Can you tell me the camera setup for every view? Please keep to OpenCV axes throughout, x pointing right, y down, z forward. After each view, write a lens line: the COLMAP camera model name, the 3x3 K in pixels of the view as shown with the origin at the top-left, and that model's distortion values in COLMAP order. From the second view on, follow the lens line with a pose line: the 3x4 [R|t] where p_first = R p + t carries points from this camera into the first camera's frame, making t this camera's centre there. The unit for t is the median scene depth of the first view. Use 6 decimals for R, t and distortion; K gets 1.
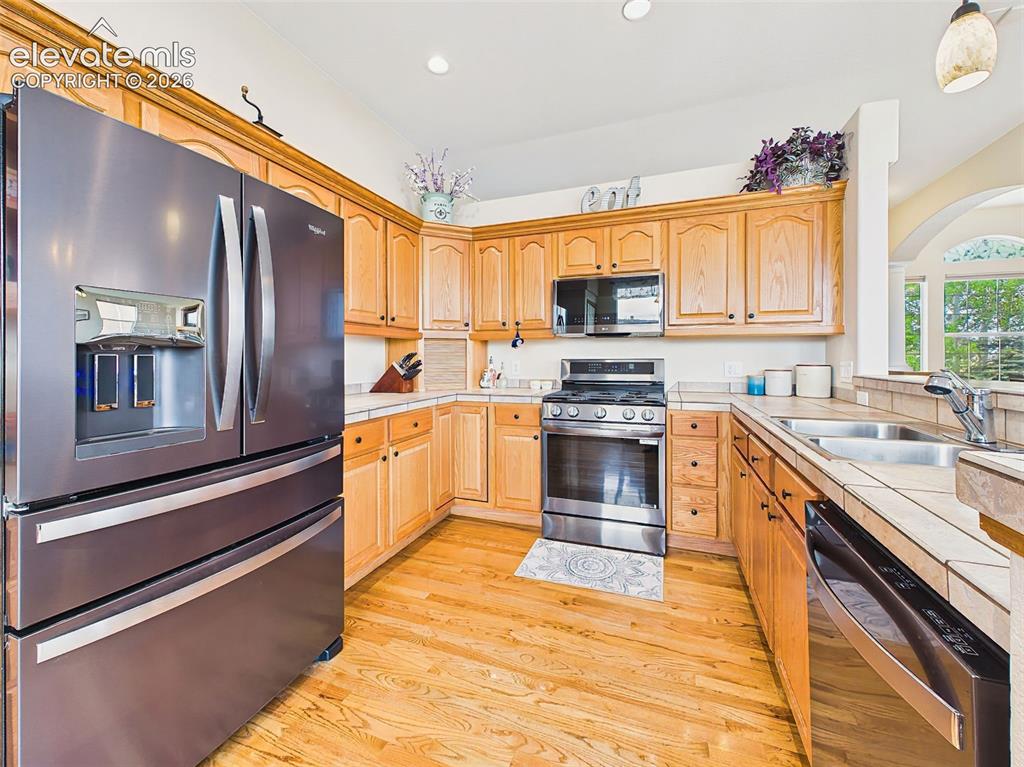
lens RADIAL K [[409.9, 0, 512.5], [0, 409.9, 358.4], [0, 0, 1]] dist [0.000682, -0.000034]
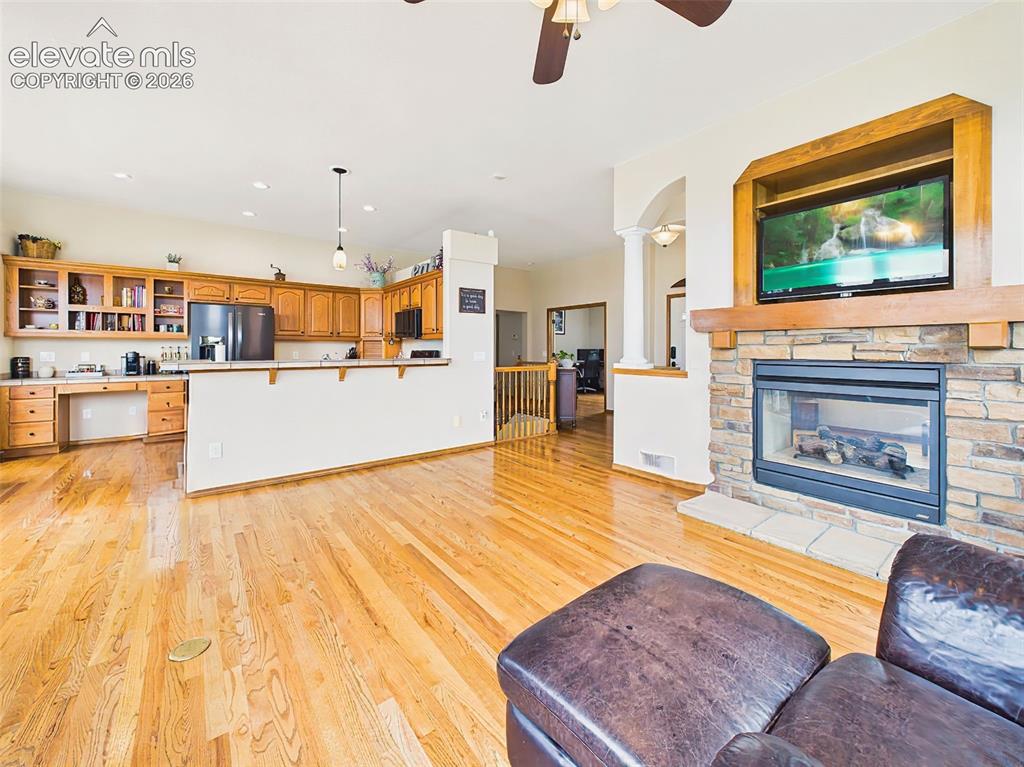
lens RADIAL K [[409.9, 0, 513.3], [0, 409.9, 351.3], [0, 0, 1]] dist [0.000682, -0.000034]
pose [[0.850194, 0.005345, -0.526442, 1.997650], [-0.003857, 0.999985, 0.003924, -0.003220], [0.526455, -0.001305, 0.850202, -0.548555]]
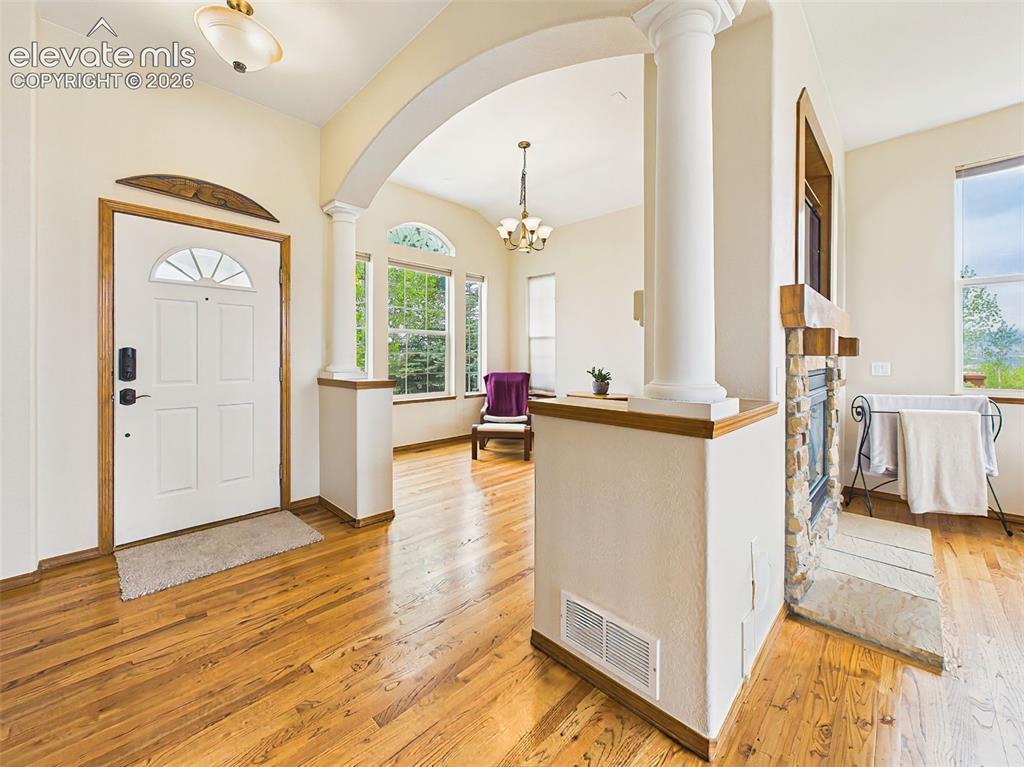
lens RADIAL K [[409.9, 0, 506.9], [0, 409.9, 357.5], [0, 0, 1]] dist [0.000682, -0.000034]
pose [[0.408238, 0.001211, 0.912875, 0.947467], [-0.001153, 0.999999, -0.000810, -0.004450], [-0.912875, -0.000722, 0.408239, 1.056876]]
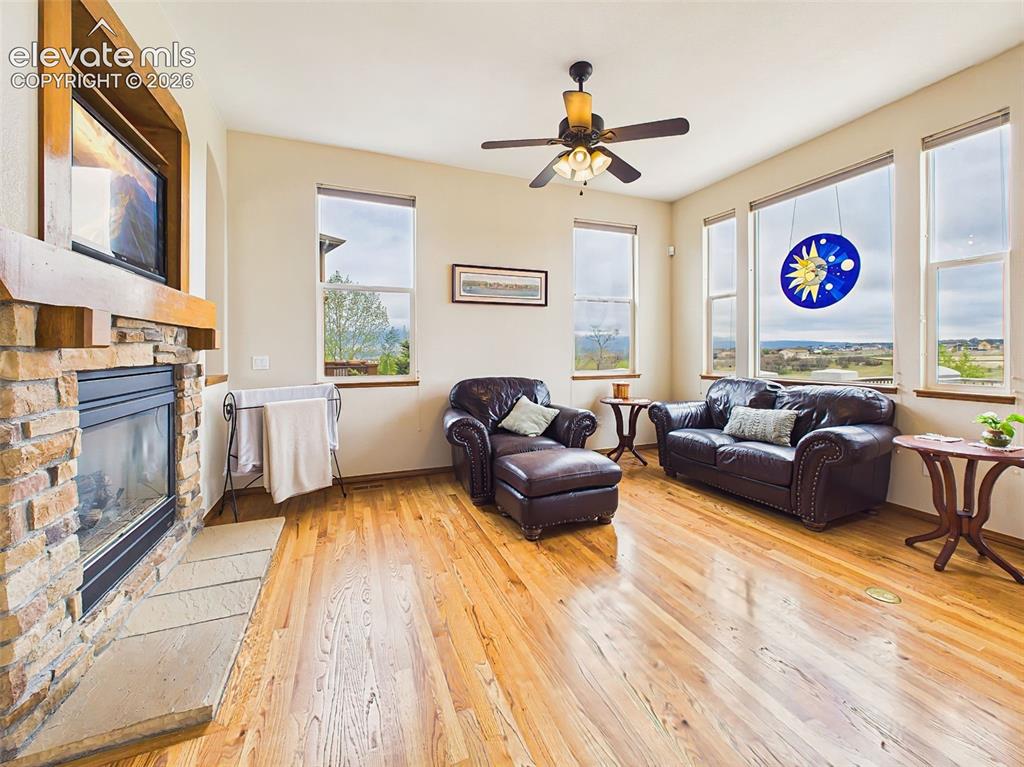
lens RADIAL K [[409.9, 0, 514.8], [0, 409.9, 352.2], [0, 0, 1]] dist [0.000682, -0.000034]
pose [[-0.677657, 0.000076, 0.735378, 1.133981], [0.003080, 0.999992, 0.002735, -0.004080], [-0.735372, 0.004118, -0.677651, 0.777951]]
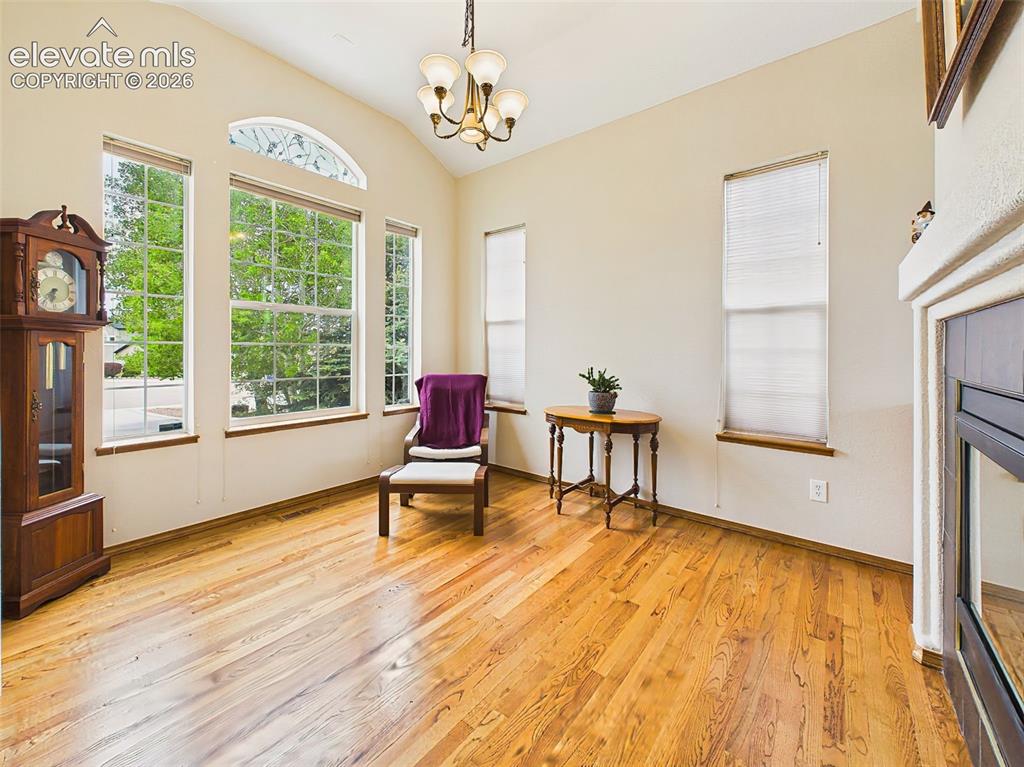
lens RADIAL K [[409.9, 0, 510.0], [0, 409.9, 350.7], [0, 0, 1]] dist [0.000682, -0.000034]
pose [[0.313240, 0.002484, 0.949671, 1.704895], [-0.001533, 0.999997, -0.002110, -0.006940], [-0.949673, -0.000795, 0.313242, 1.328165]]
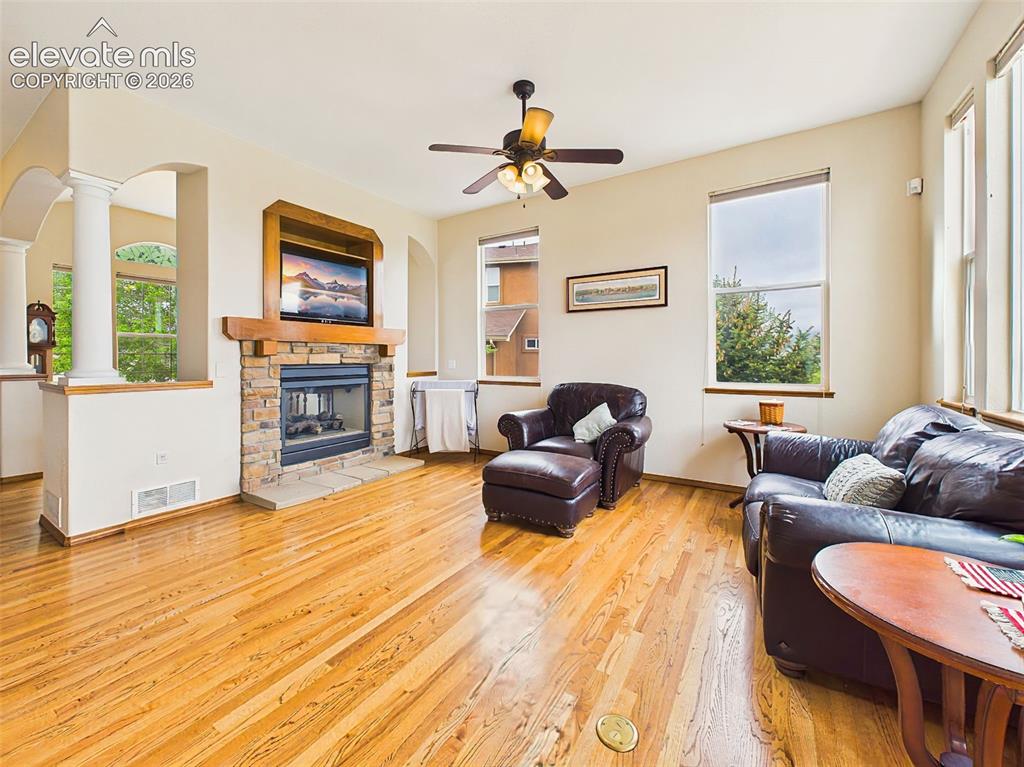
lens RADIAL K [[409.9, 0, 511.0], [0, 409.9, 358.6], [0, 0, 1]] dist [0.000682, -0.000034]
pose [[0.203207, -0.001290, 0.979135, 0.711277], [0.001210, 0.999999, 0.001066, -0.000865], [-0.979135, 0.000968, 0.203209, -0.245309]]
